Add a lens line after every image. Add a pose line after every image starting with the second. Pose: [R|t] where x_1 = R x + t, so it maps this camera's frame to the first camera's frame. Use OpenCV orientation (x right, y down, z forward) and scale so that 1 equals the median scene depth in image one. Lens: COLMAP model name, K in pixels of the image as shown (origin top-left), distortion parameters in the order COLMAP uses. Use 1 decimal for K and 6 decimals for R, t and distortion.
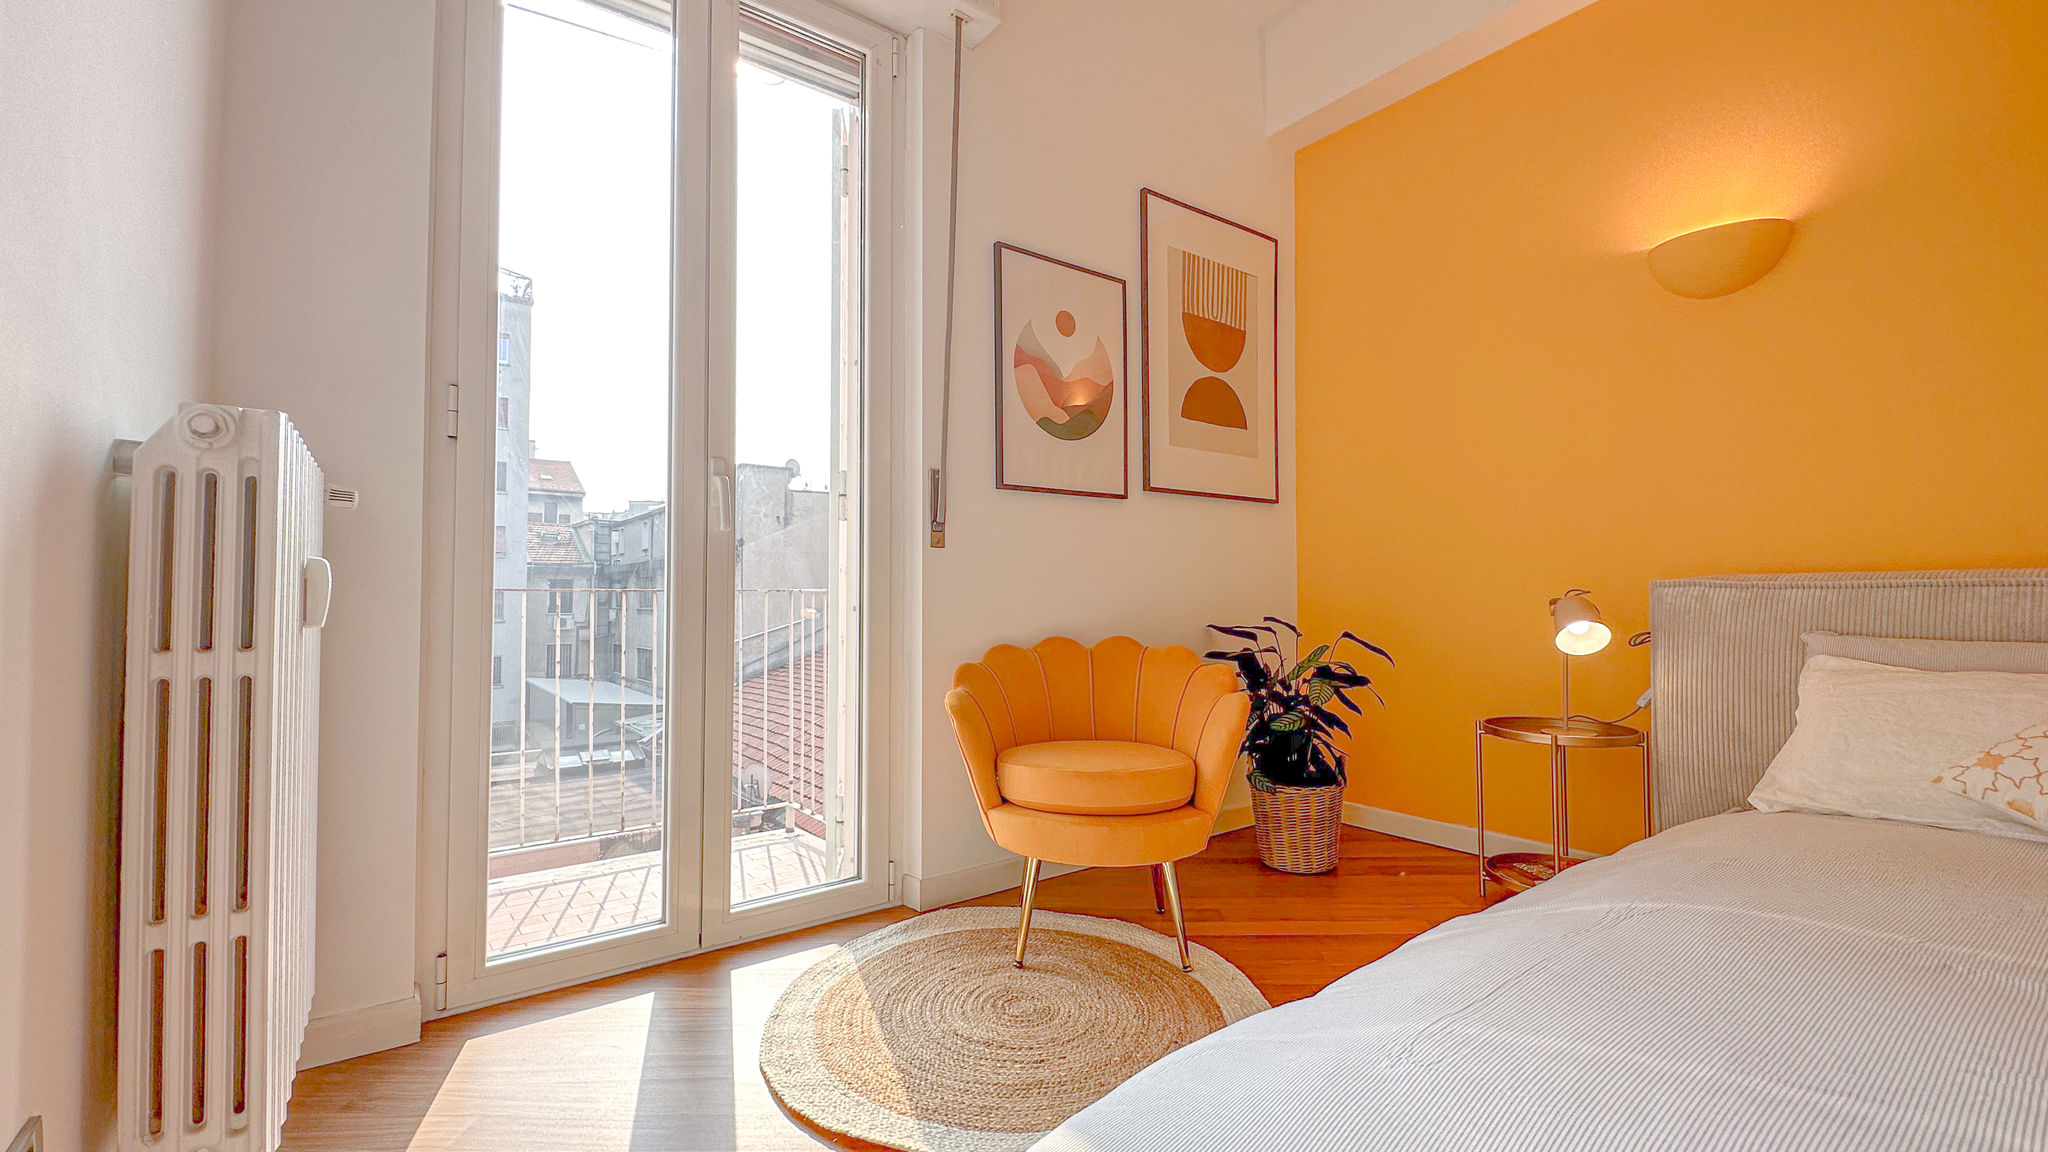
lens RADIAL K [[839.0, 0, 1021.4], [0, 839.0, 575.2], [0, 0, 1]] dist [0.018369, -0.014970]
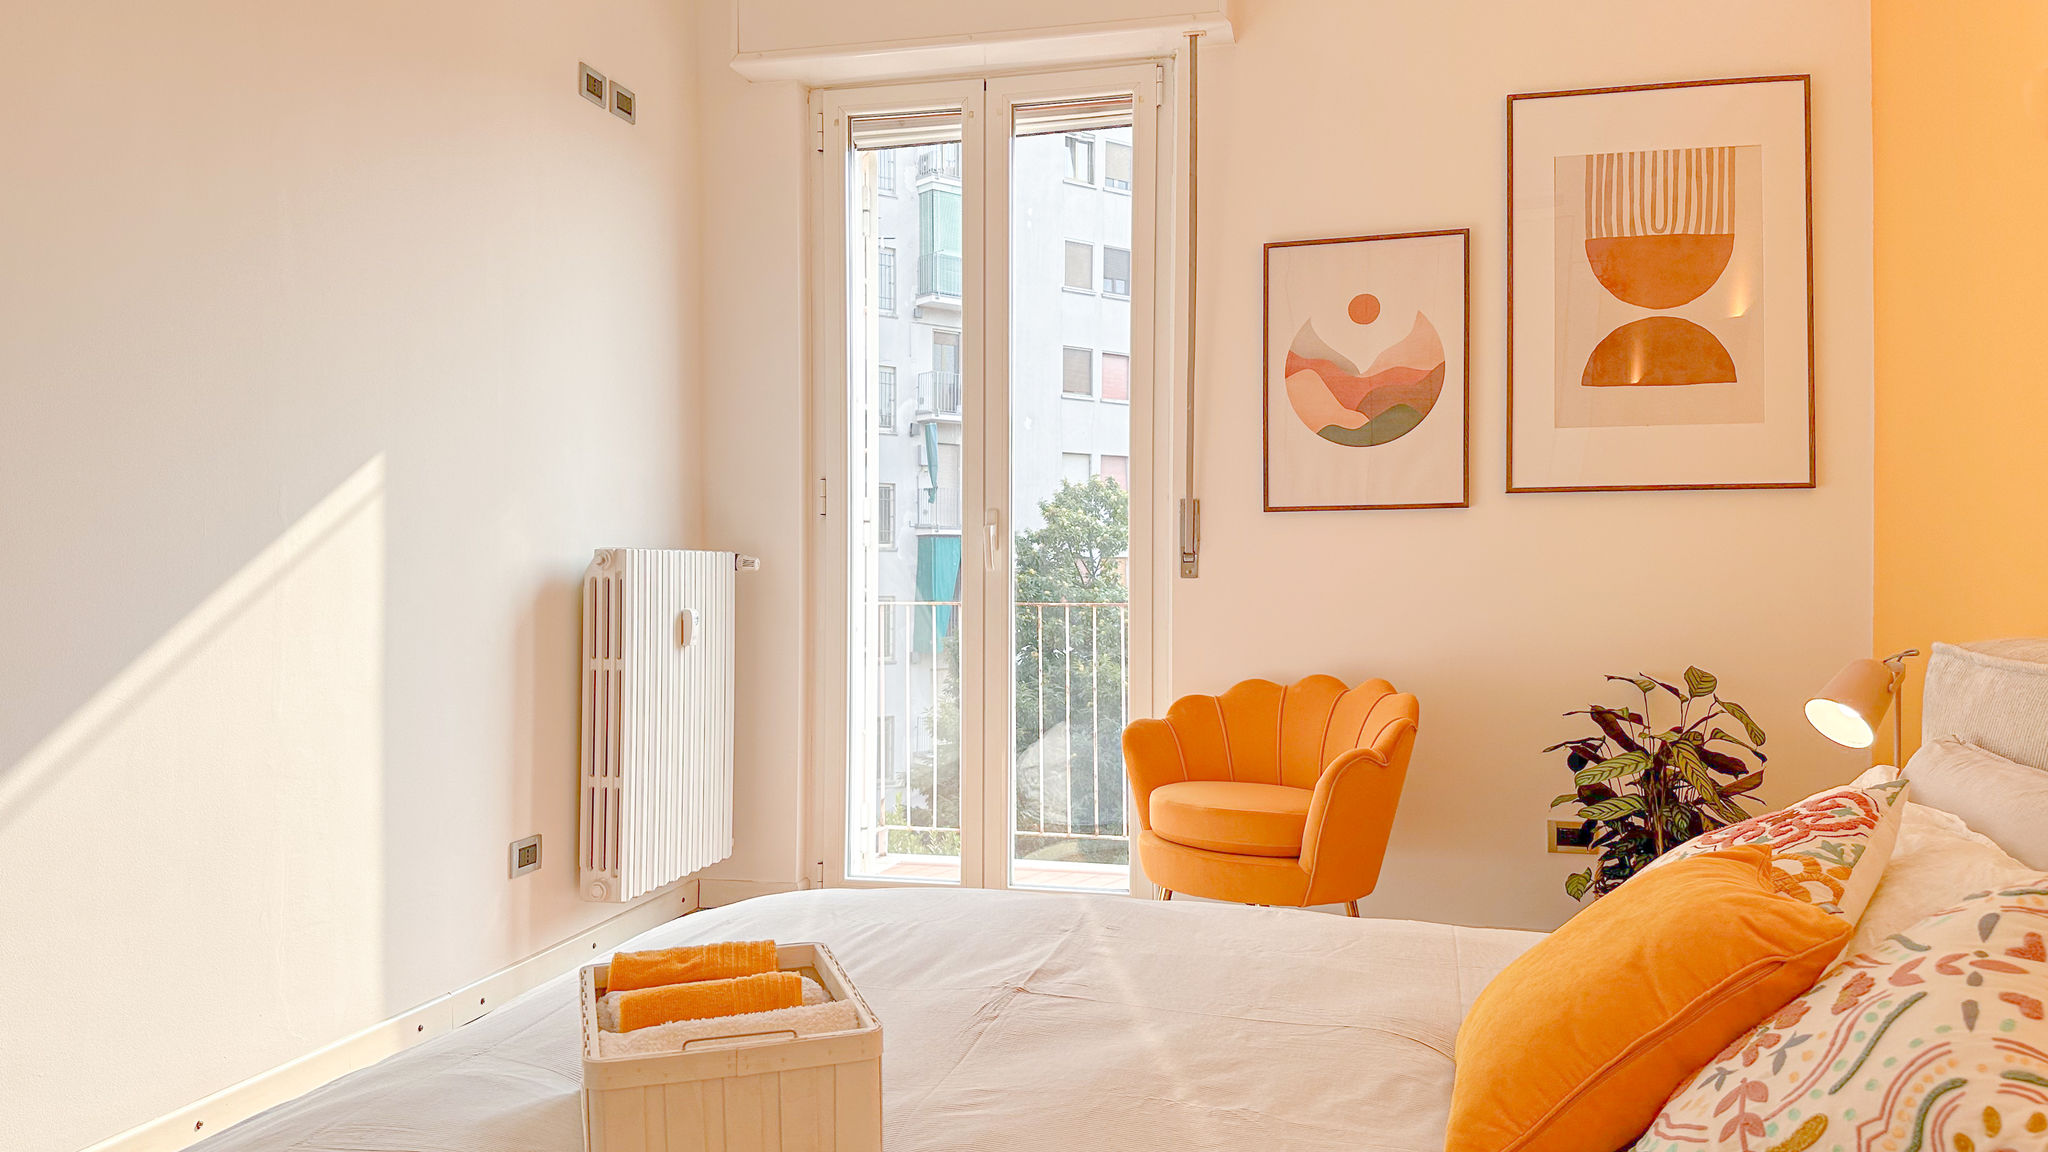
lens RADIAL K [[1447.4, 0, 1024.5], [0, 1447.4, 573.7], [0, 0, 1]] dist [0.231249, -0.484202]
pose [[0.637053, 0.006092, -0.770796, 0.963050], [0.020179, 0.999494, 0.024577, -0.073264], [0.770556, -0.031211, 0.636608, -0.219058]]
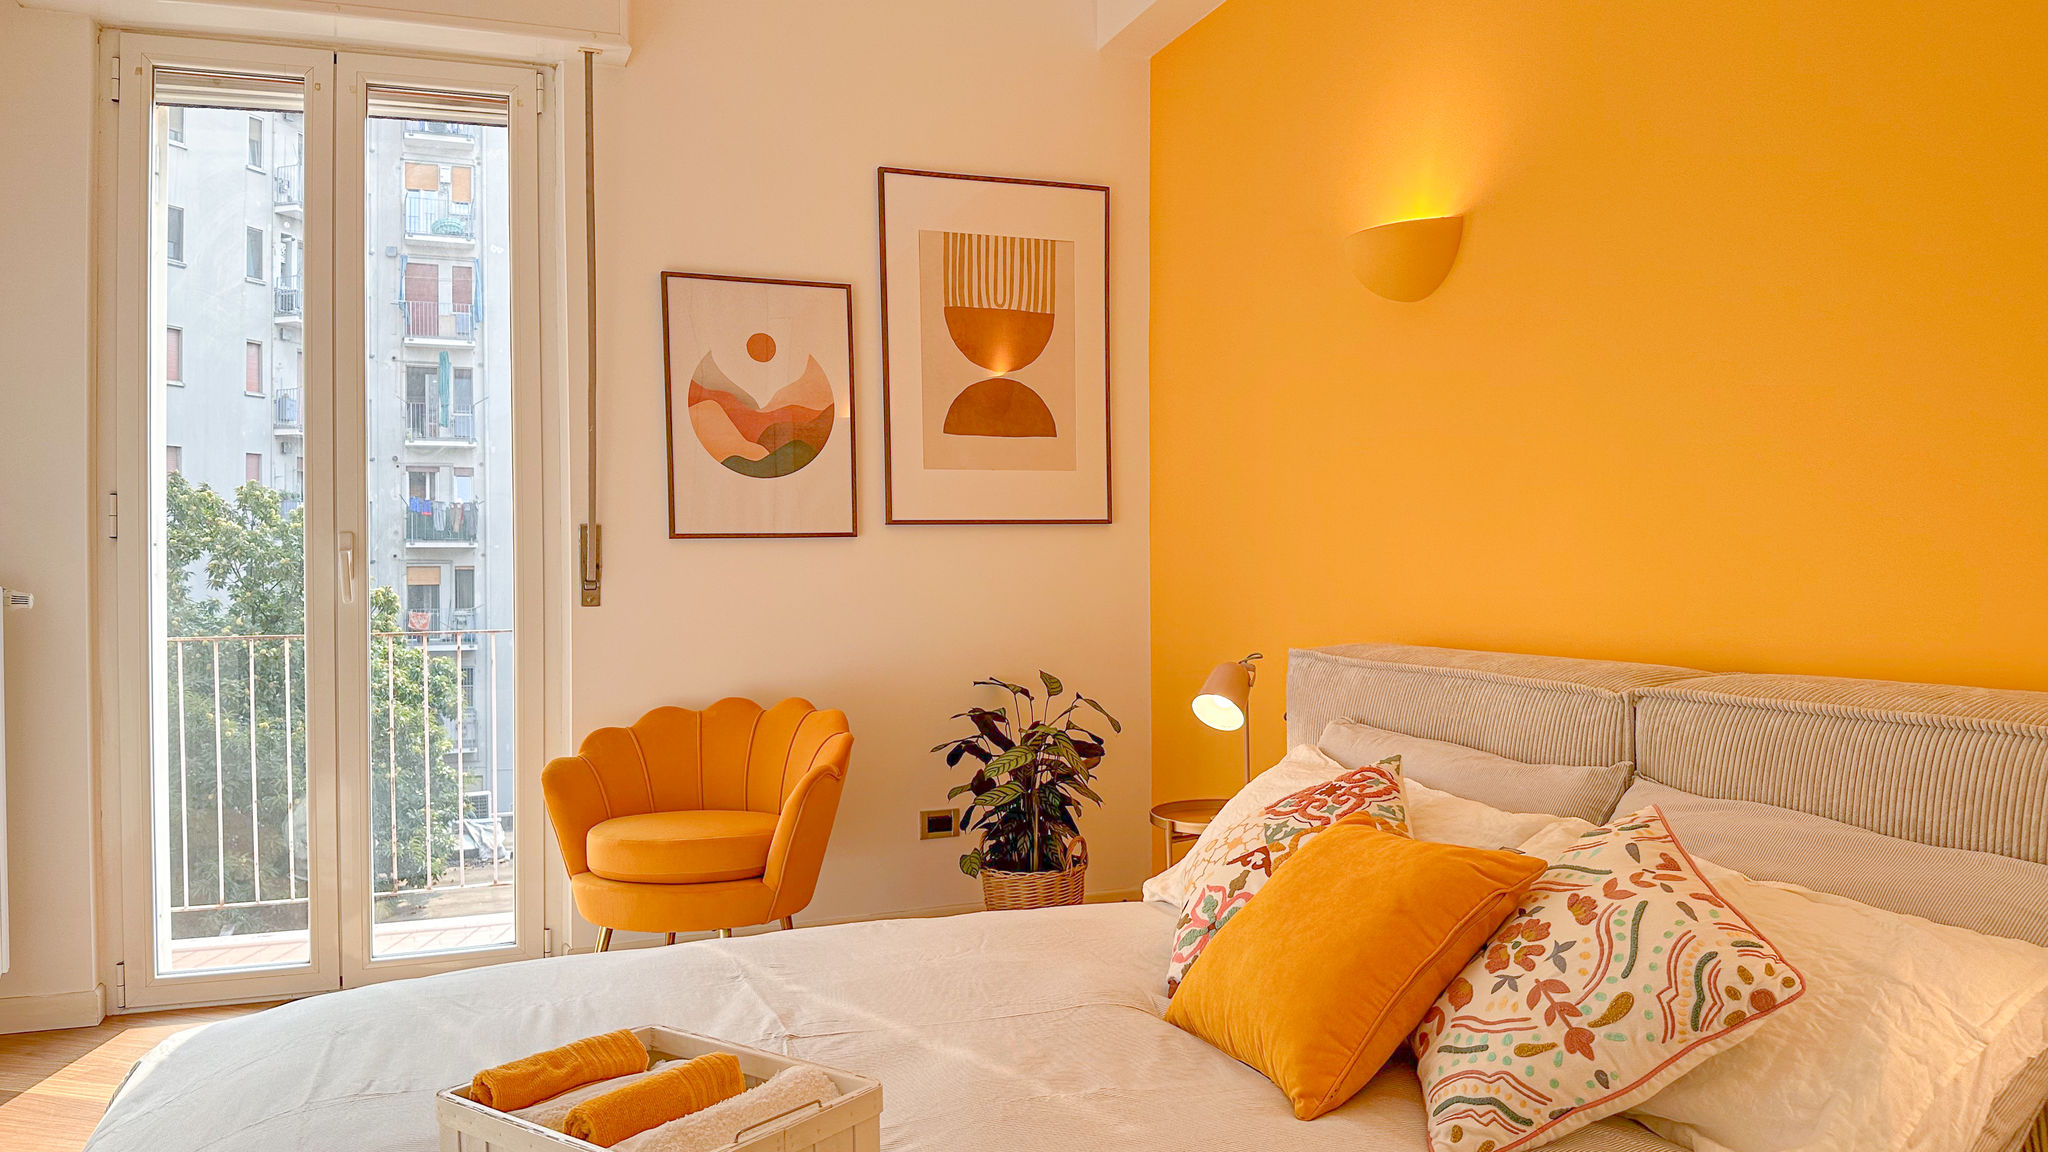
lens RADIAL K [[1447.4, 0, 1024.5], [0, 1447.4, 573.7], [0, 0, 1]] dist [0.231249, -0.484202]
pose [[0.963032, -0.006328, -0.269313, 0.726109], [0.015339, 0.999390, 0.031367, -0.100417], [0.268950, -0.034339, 0.962542, -0.428024]]
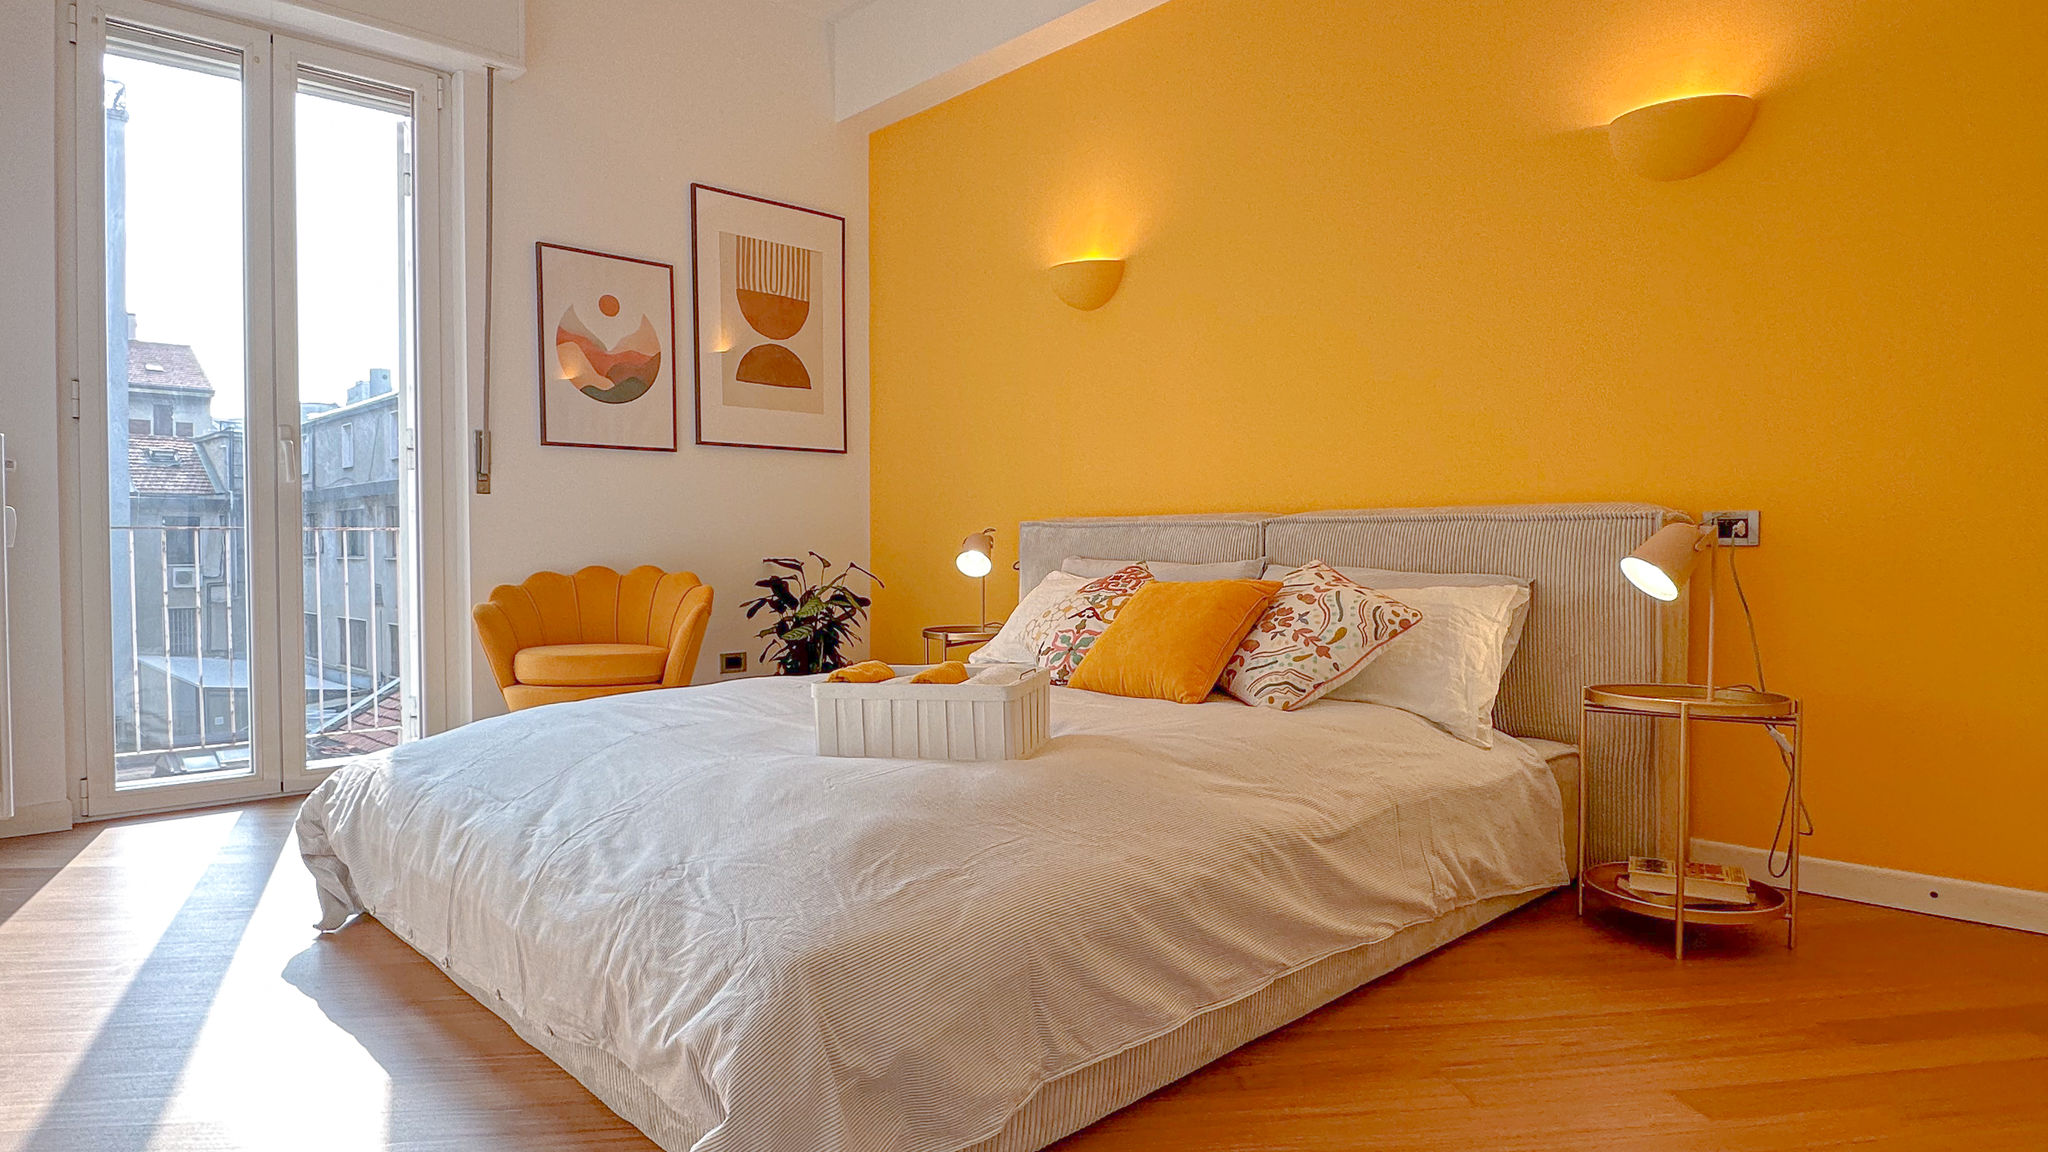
lens RADIAL K [[1145.1, 0, 1016.0], [0, 1145.1, 584.2], [0, 0, 1]] dist [0.036136, -0.054486]
pose [[0.992067, -0.003388, 0.125663, 0.410810], [-0.004288, 0.998143, 0.060762, -0.005199], [-0.125635, -0.060819, 0.990211, -0.705022]]
